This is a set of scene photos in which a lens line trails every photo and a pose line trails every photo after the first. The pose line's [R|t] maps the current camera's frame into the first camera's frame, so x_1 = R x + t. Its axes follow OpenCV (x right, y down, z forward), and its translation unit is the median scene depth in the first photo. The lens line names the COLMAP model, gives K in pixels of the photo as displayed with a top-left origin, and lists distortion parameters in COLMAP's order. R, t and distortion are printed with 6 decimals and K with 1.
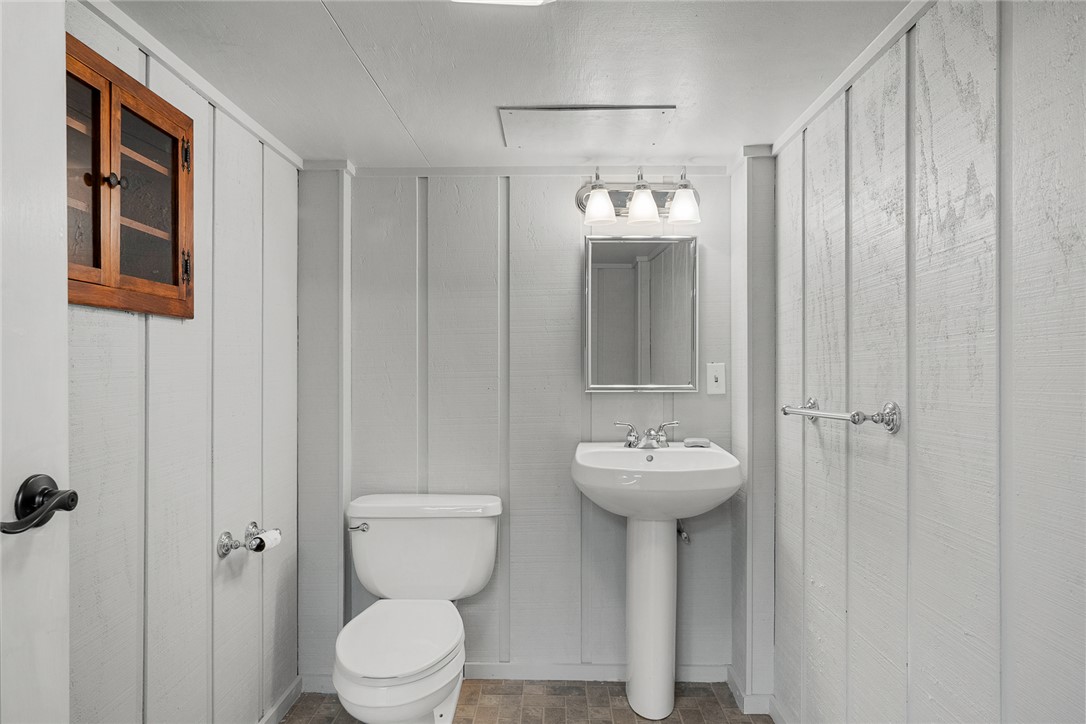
lens RADIAL K [[687.5, 0, 542.4], [0, 687.5, 362.8], [0, 0, 1]] dist [-0.002755, -0.000475]
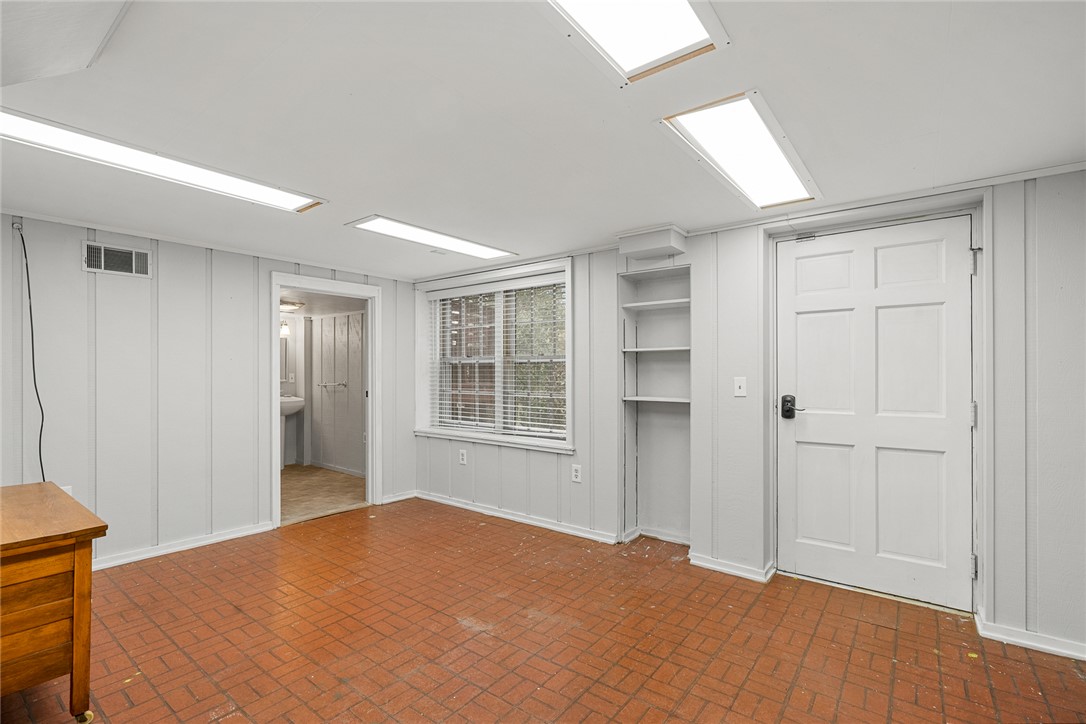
lens RADIAL K [[492.7, 0, 541.5], [0, 492.7, 371.5], [0, 0, 1]] dist [-0.008911, 0.001864]
pose [[0.603832, -0.001120, 0.797111, -1.091568], [-0.006700, 0.999957, 0.006480, -0.038250], [-0.797084, -0.009253, 0.603798, -1.711311]]
